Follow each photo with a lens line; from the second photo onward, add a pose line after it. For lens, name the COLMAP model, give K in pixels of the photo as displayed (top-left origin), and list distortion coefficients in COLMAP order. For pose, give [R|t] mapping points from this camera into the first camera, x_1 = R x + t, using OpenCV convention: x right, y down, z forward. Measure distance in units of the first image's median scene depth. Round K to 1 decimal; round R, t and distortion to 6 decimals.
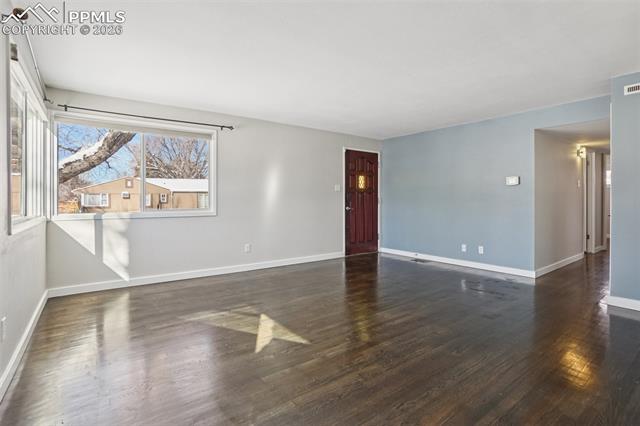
lens RADIAL K [[318.0, 0, 319.1], [0, 318.0, 201.2], [0, 0, 1]] dist [-0.014680, 0.000771]
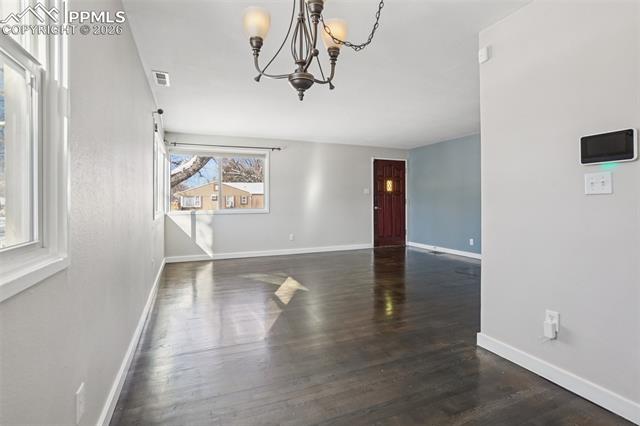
lens RADIAL K [[318.0, 0, 319.1], [0, 318.0, 201.2], [0, 0, 1]] dist [-0.014680, 0.000771]
pose [[0.973027, -0.003621, -0.230661, 0.157252], [0.002793, 0.999988, -0.003917, 0.000957], [0.230672, 0.003167, 0.973026, -0.225875]]
